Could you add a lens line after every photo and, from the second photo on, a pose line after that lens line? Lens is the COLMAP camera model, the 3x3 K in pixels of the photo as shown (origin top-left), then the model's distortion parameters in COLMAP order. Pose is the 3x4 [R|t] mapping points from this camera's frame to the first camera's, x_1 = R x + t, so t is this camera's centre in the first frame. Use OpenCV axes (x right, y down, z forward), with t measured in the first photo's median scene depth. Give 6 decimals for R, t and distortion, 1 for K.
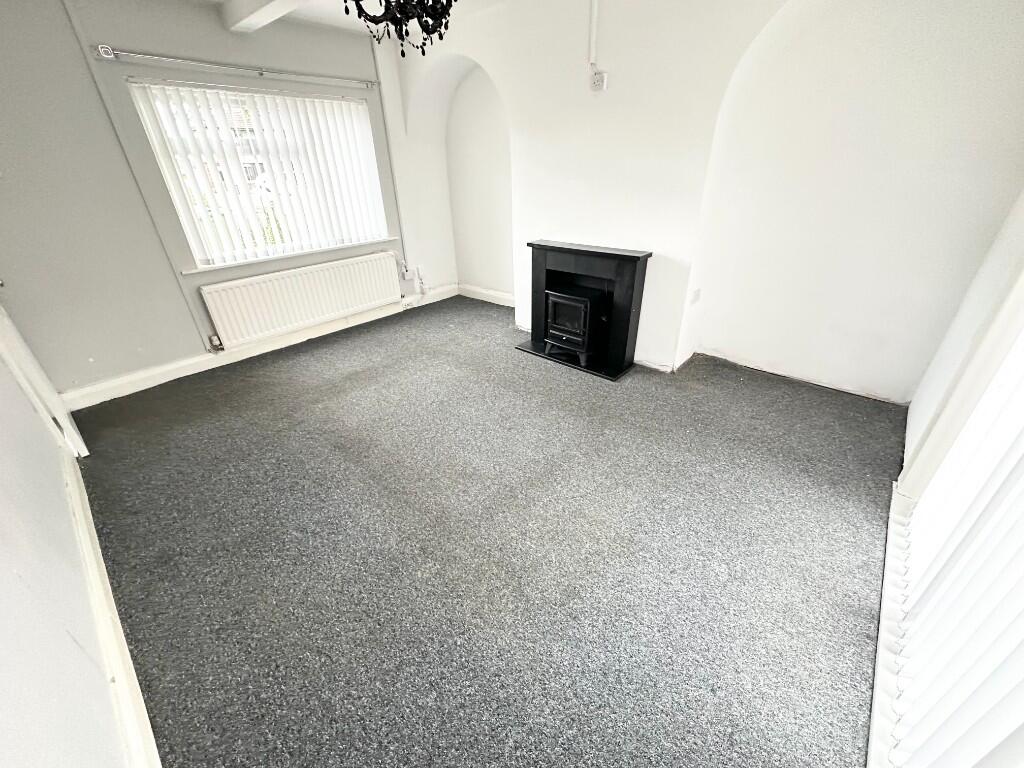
lens RADIAL K [[403.2, 0, 517.4], [0, 403.2, 385.3], [0, 0, 1]] dist [-0.000300, -0.000158]
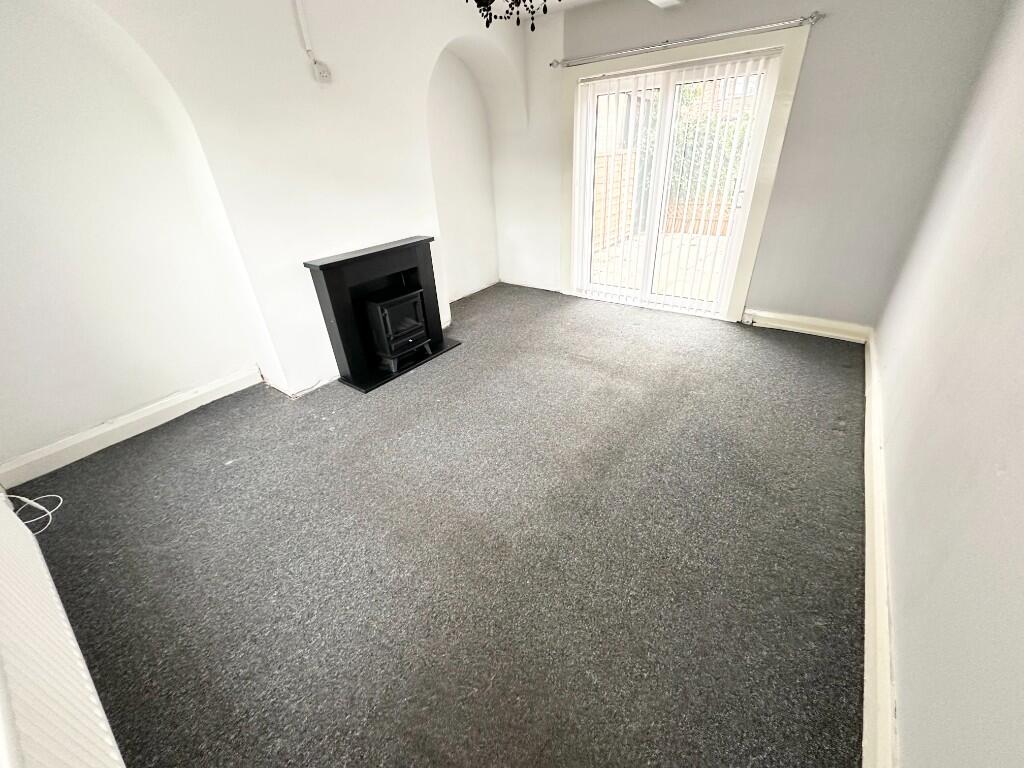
lens RADIAL K [[408.6, 0, 512.6], [0, 408.6, 382.4], [0, 0, 1]] dist [-0.003659, -0.000059]
pose [[-0.079345, -0.469409, 0.879409, -0.903236], [0.526795, 0.729197, 0.436760, -0.382681], [-0.846281, 0.497923, 0.189424, 0.743096]]
